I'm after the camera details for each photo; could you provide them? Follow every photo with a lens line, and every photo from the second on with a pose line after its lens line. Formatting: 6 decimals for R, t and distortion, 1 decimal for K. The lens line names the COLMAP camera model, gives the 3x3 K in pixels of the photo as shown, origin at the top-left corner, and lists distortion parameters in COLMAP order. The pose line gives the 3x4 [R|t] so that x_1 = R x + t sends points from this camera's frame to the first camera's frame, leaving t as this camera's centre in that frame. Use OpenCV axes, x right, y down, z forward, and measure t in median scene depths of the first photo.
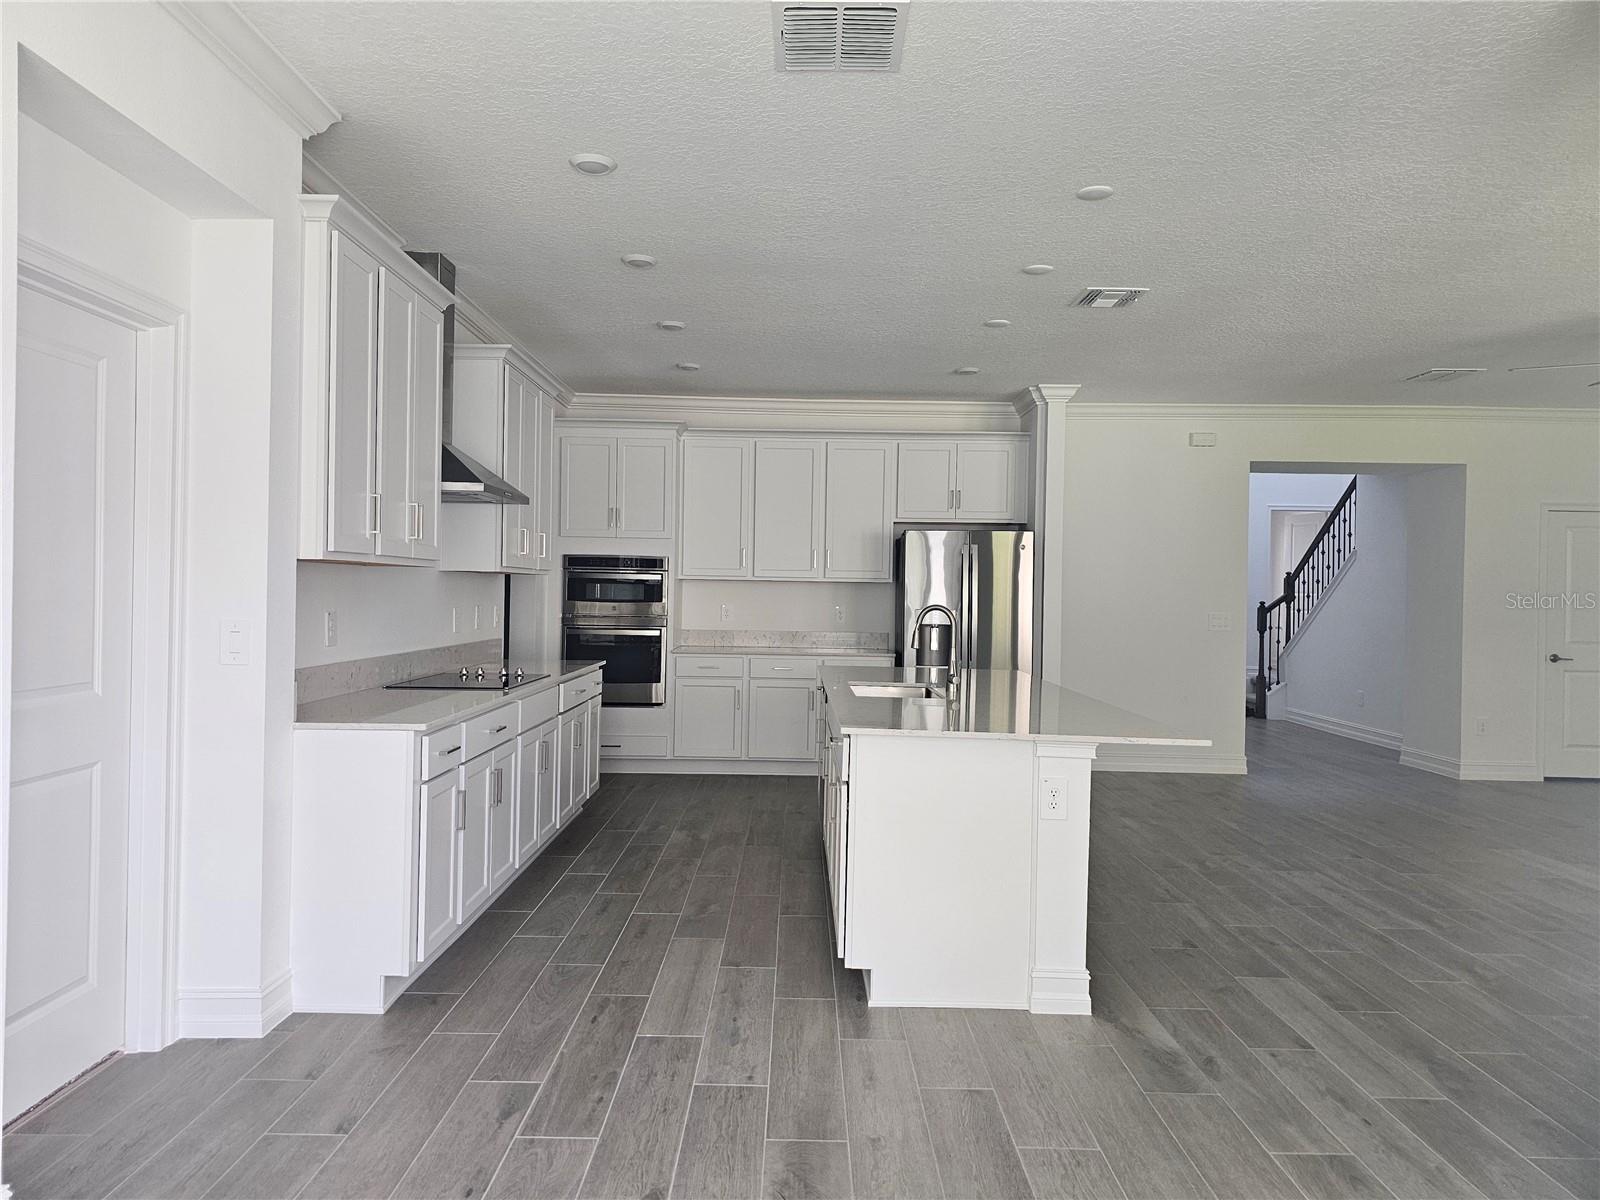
lens RADIAL K [[1068.9, 0, 802.6], [0, 1068.9, 602.9], [0, 0, 1]] dist [-0.002207, -0.000558]
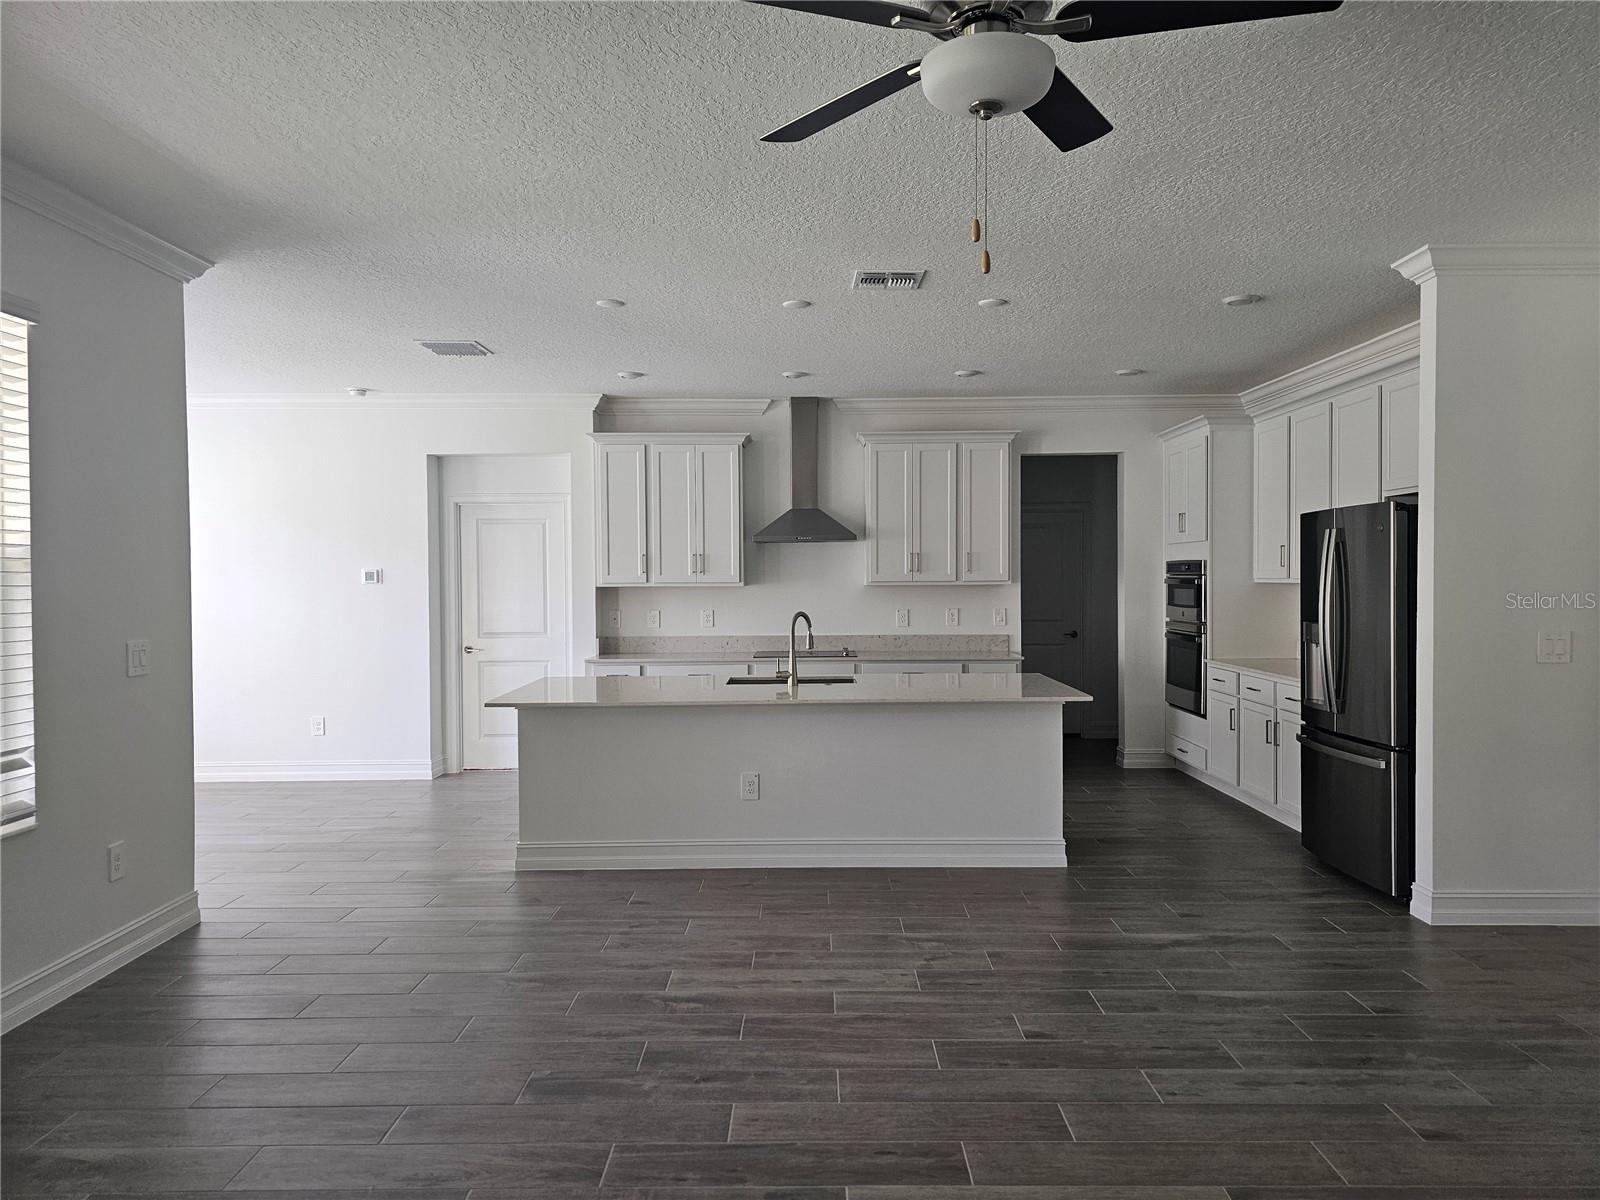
lens RADIAL K [[1068.9, 0, 801.9], [0, 1068.9, 600.3], [0, 0, 1]] dist [-0.002207, -0.000558]
pose [[-0.010471, 0.007210, -0.999919, 1.504295], [0.019378, 0.999788, 0.007006, -0.029673], [0.999757, -0.019303, -0.010609, 1.148627]]
